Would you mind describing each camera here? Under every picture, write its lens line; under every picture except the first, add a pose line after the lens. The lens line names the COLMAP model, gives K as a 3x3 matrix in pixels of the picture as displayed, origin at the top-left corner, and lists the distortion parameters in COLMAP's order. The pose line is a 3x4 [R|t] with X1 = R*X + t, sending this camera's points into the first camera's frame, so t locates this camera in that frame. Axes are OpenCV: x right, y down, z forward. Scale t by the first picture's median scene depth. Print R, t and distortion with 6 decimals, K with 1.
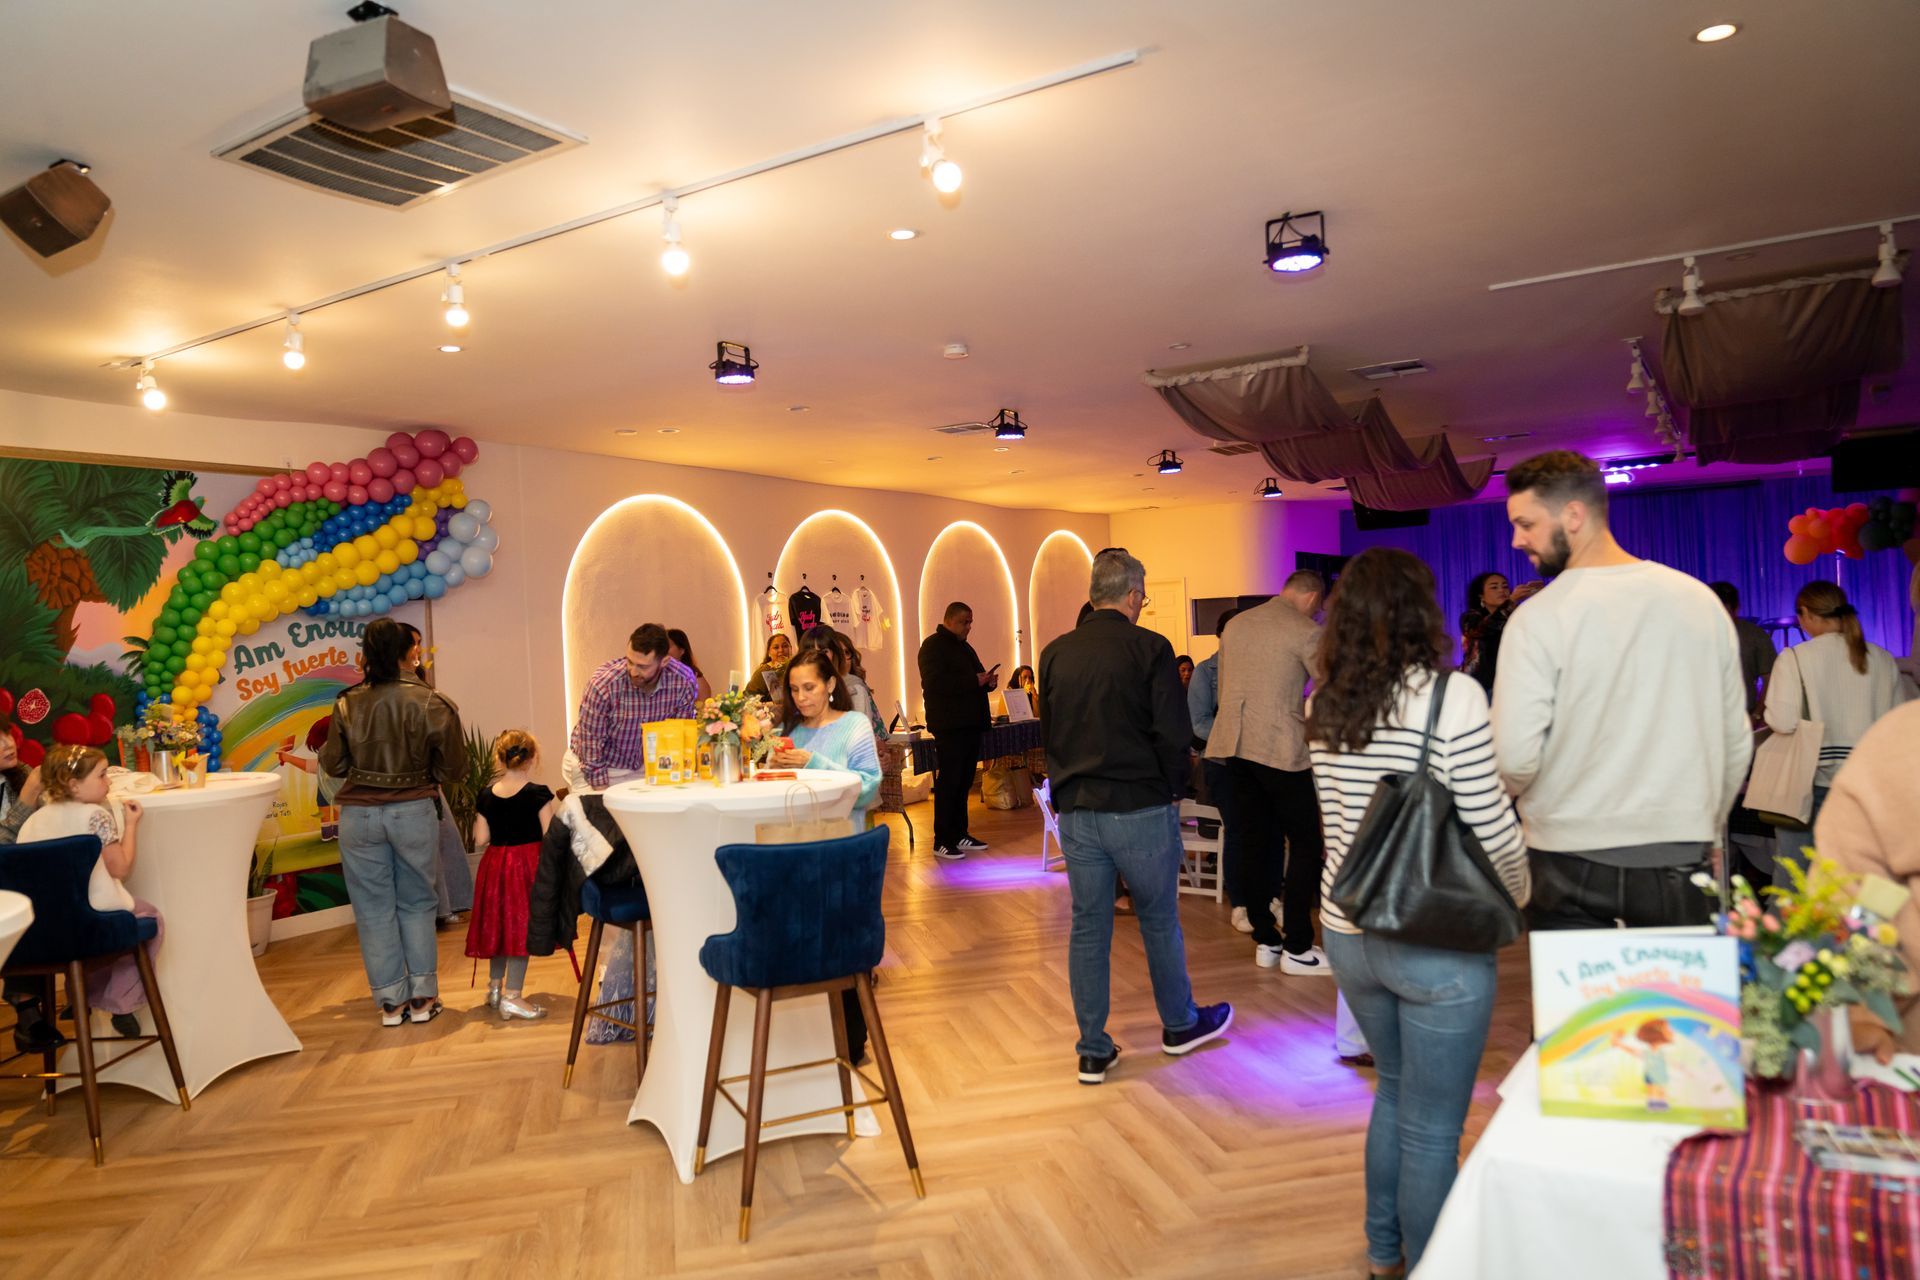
lens RADIAL K [[1571.9, 0, 960.0], [0, 1571.9, 640.0], [0, 0, 1]] dist [-0.091710, 0.007491]
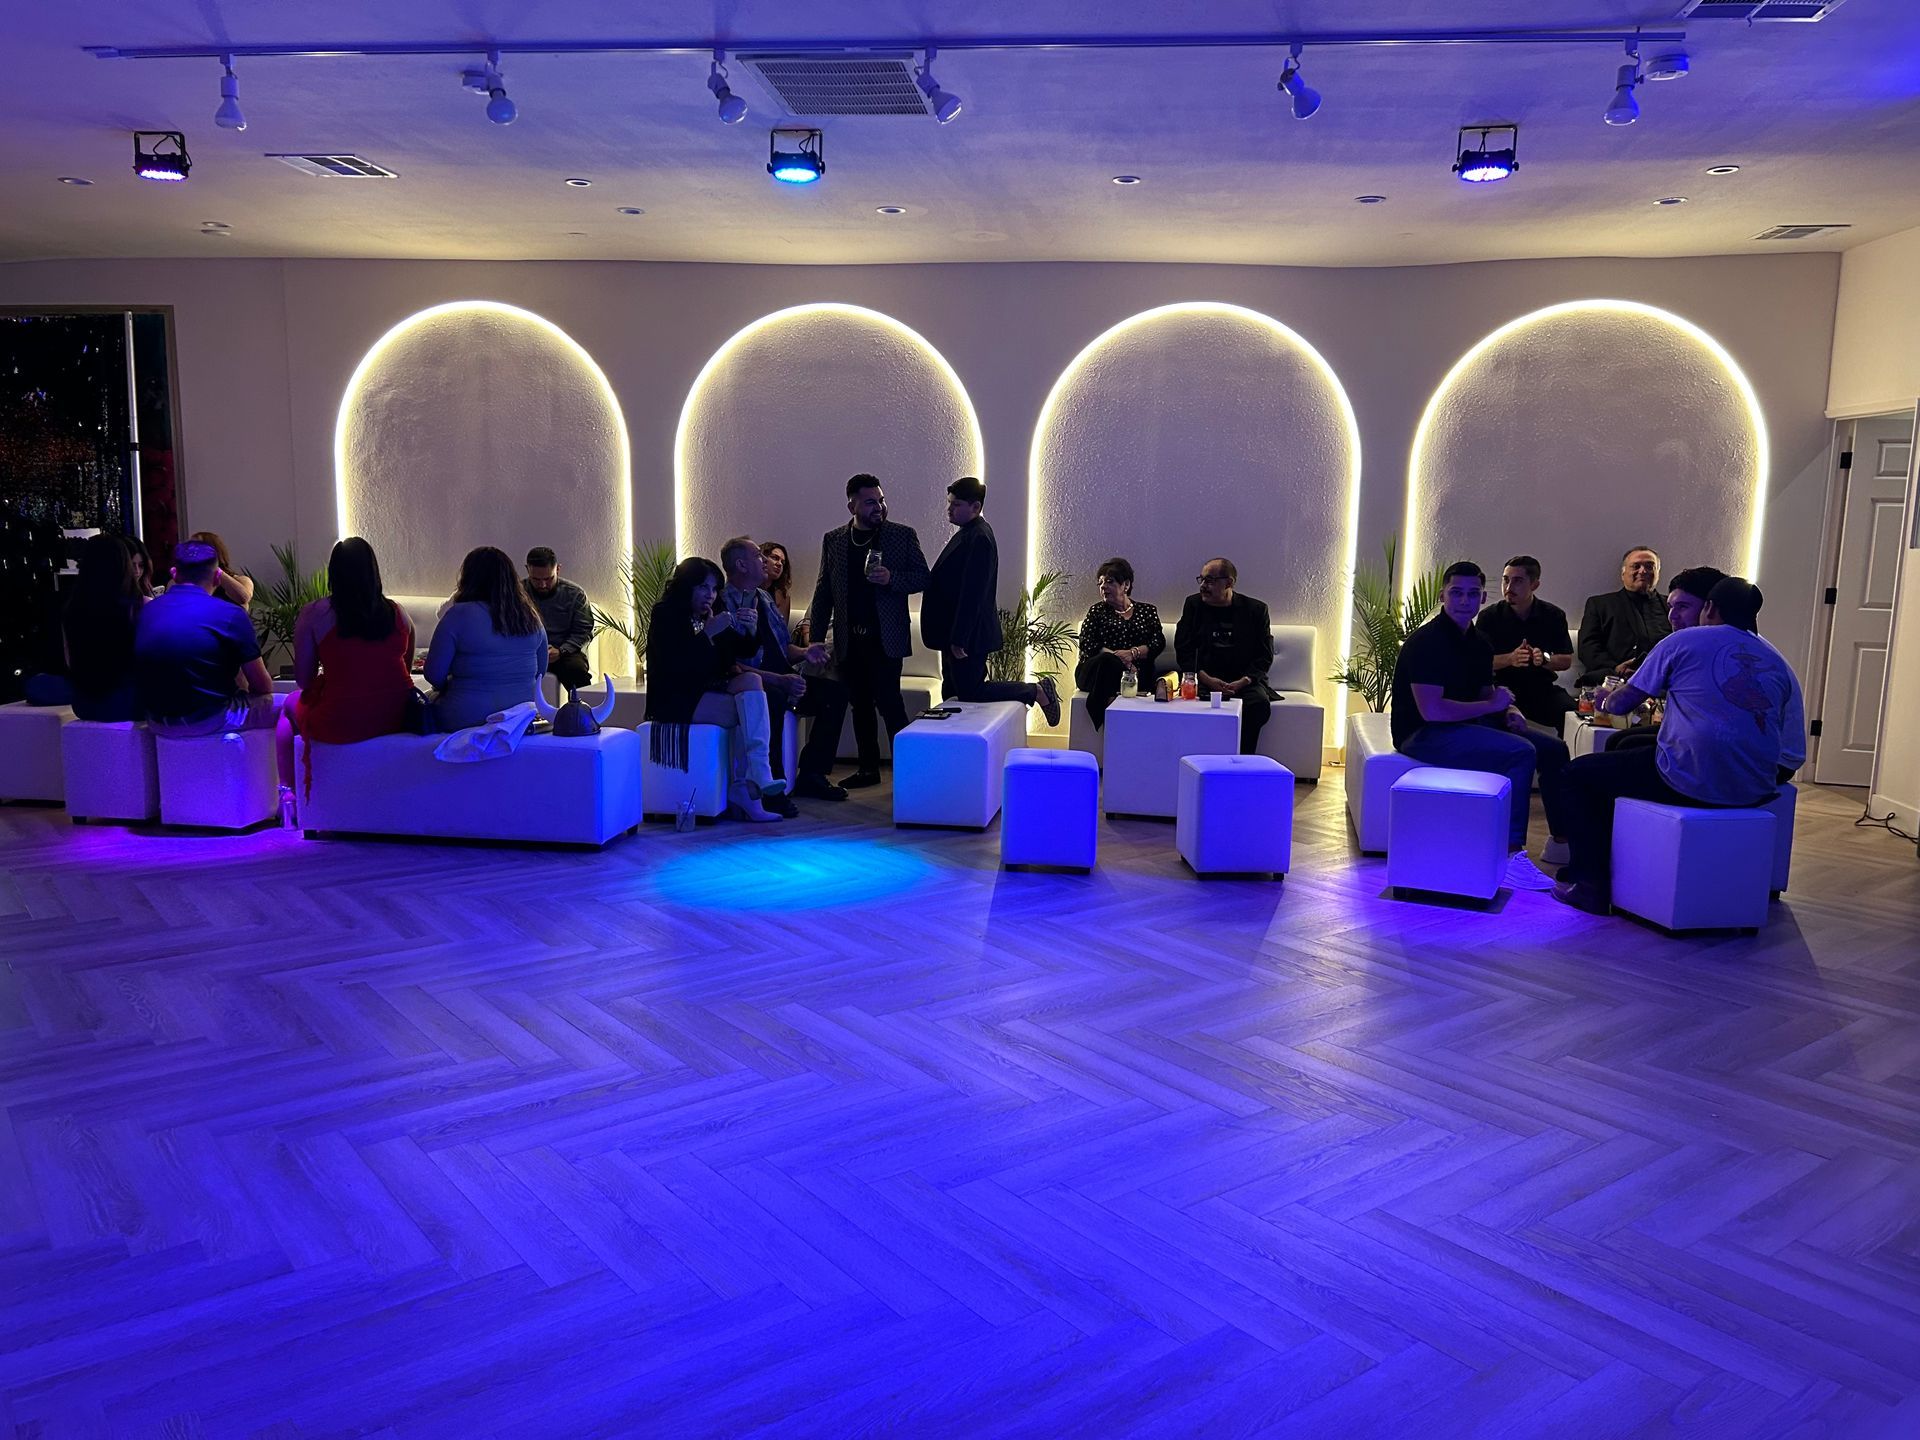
lens RADIAL K [[1452.4, 0, 960.0], [0, 1452.4, 720.0], [0, 0, 1]] dist [0.075680, -0.071788]
pose [[0.371670, 0.141641, -0.917496, 0.811363], [-0.043675, 0.989866, 0.135121, 0.011494], [0.927337, -0.010149, 0.374090, 1.172847]]
